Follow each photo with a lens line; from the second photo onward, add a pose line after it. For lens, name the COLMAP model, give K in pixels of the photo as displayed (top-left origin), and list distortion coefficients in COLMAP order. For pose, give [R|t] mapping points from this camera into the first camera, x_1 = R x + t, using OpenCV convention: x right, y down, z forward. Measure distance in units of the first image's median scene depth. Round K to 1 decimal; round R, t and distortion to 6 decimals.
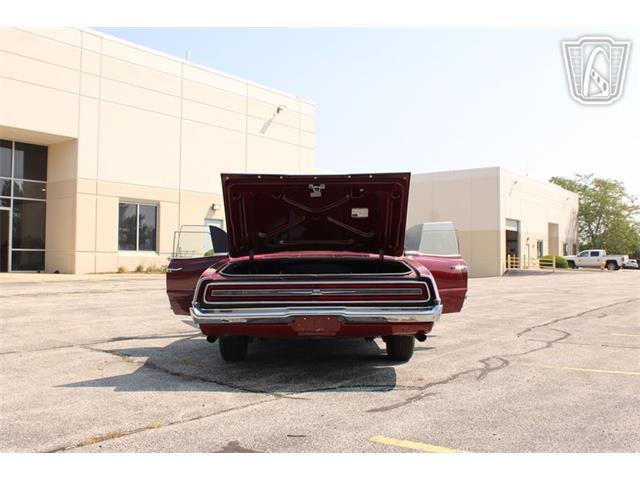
lens RADIAL K [[602.9, 0, 320.0], [0, 602.9, 240.0], [0, 0, 1]] dist [-0.134508, 0.139116]
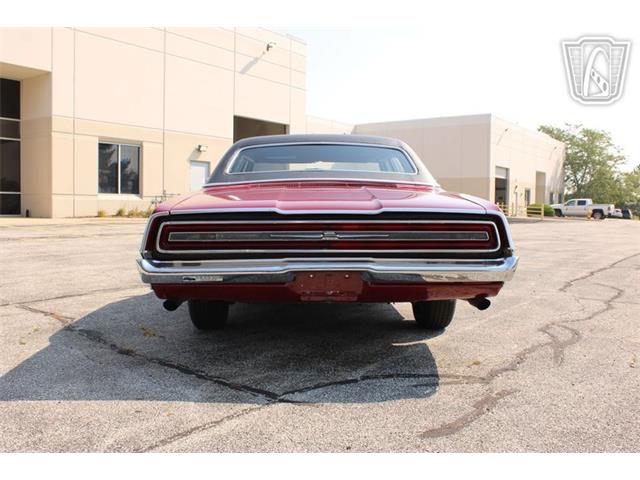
lens RADIAL K [[602.9, 0, 320.0], [0, 602.9, 240.0], [0, 0, 1]] dist [-0.134508, 0.139116]
pose [[0.999822, 0.005499, 0.018027, -0.023253], [-0.007092, 0.995961, 0.089503, 0.027288], [-0.017462, -0.089615, 0.995823, 0.290738]]
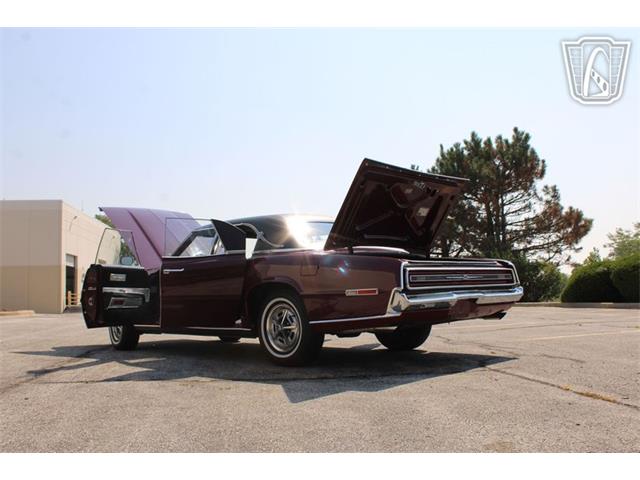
lens RADIAL K [[602.9, 0, 320.0], [0, 602.9, 240.0], [0, 0, 1]] dist [-0.134508, 0.139116]
pose [[0.760781, 0.033674, 0.648135, -0.769276], [0.005459, 0.998286, -0.058273, 0.069413], [-0.648986, 0.047872, 0.759293, 0.300789]]
